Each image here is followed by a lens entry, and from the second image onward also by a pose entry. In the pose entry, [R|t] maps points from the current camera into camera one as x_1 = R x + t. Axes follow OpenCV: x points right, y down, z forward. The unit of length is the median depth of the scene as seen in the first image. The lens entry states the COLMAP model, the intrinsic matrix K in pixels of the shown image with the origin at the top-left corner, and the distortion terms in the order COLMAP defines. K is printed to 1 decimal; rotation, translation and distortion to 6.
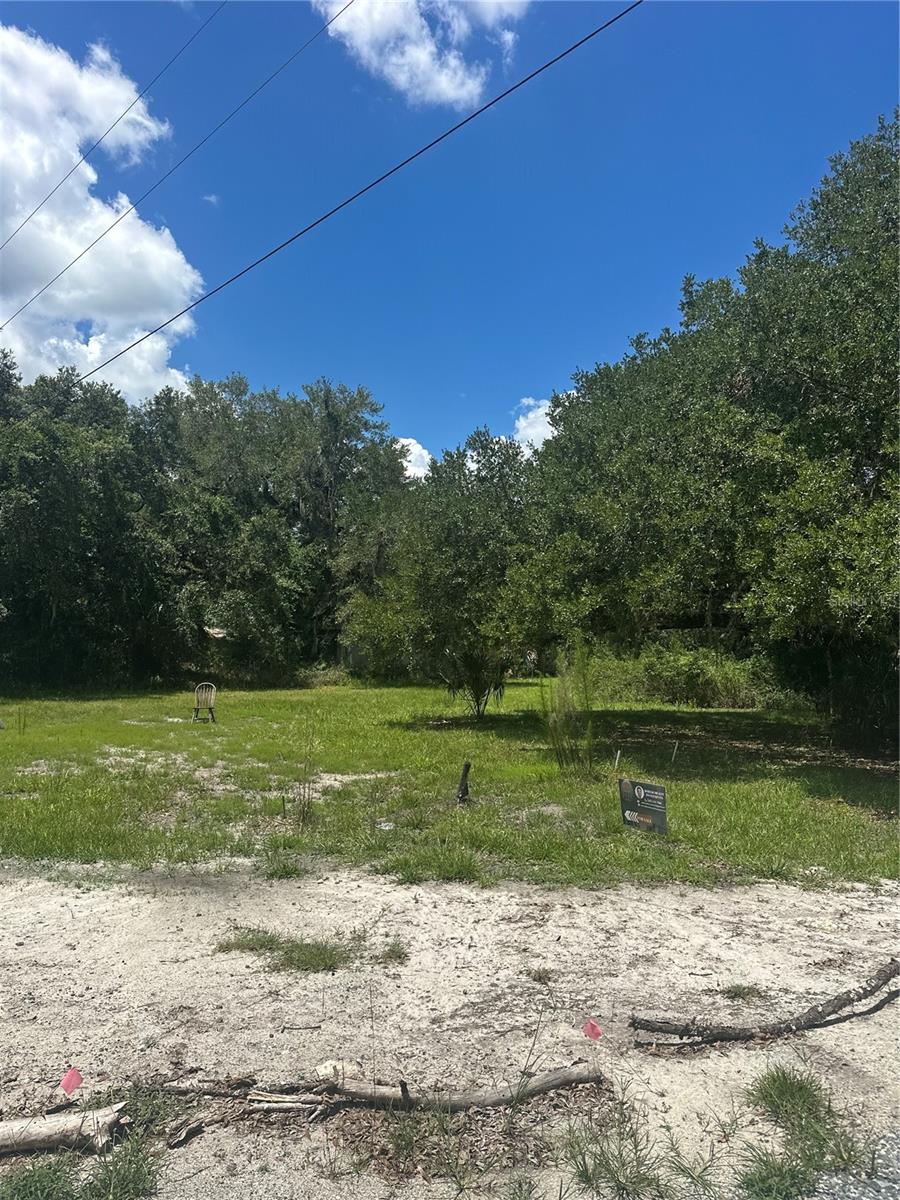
lens RADIAL K [[835.8, 0, 469.5], [0, 835.8, 600.5], [0, 0, 1]] dist [0.048745, -0.061084]
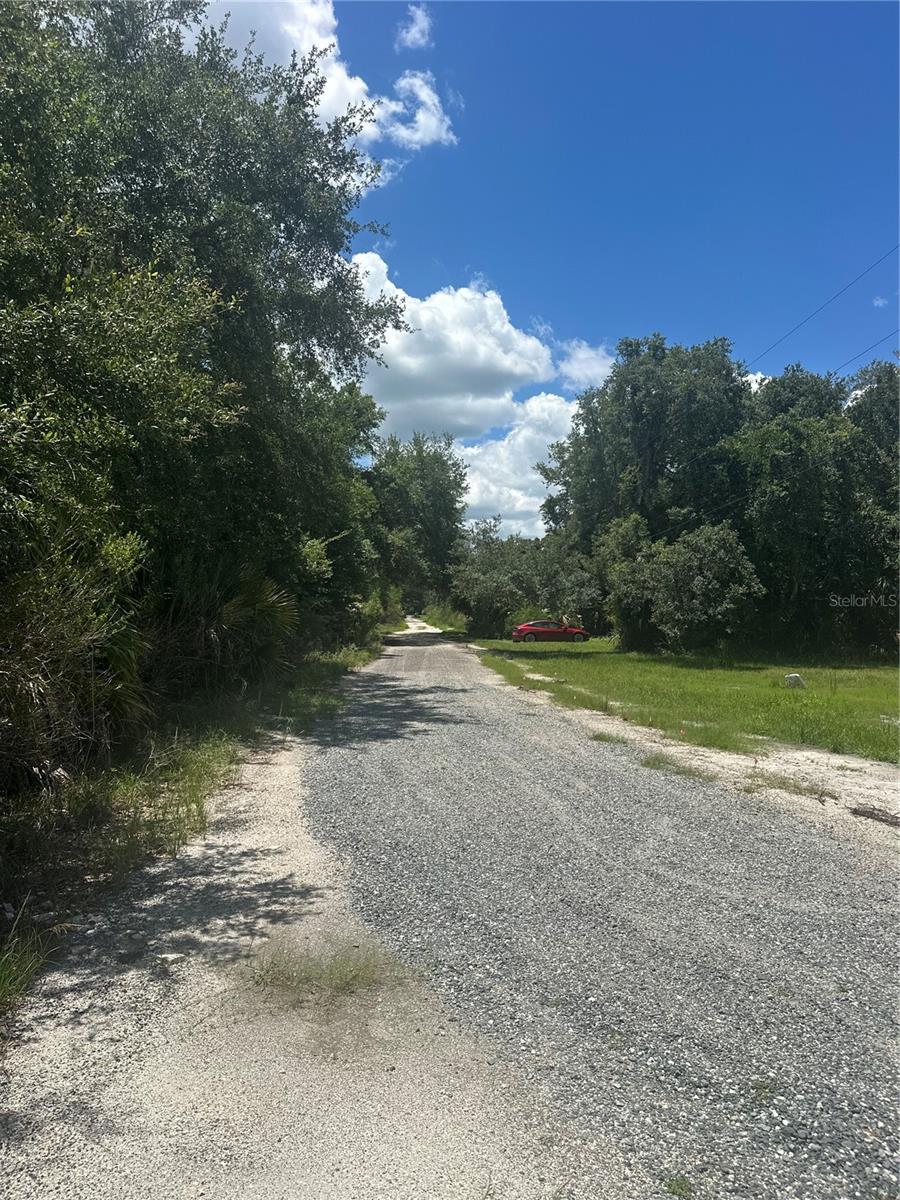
lens RADIAL K [[839.0, 0, 436.8], [0, 839.0, 612.0], [0, 0, 1]] dist [0.062607, -0.092701]
pose [[0.726710, -0.000703, -0.686944, -0.069589], [0.033850, 0.998821, 0.034787, -0.012384], [0.686110, -0.048534, 0.725877, -0.162171]]
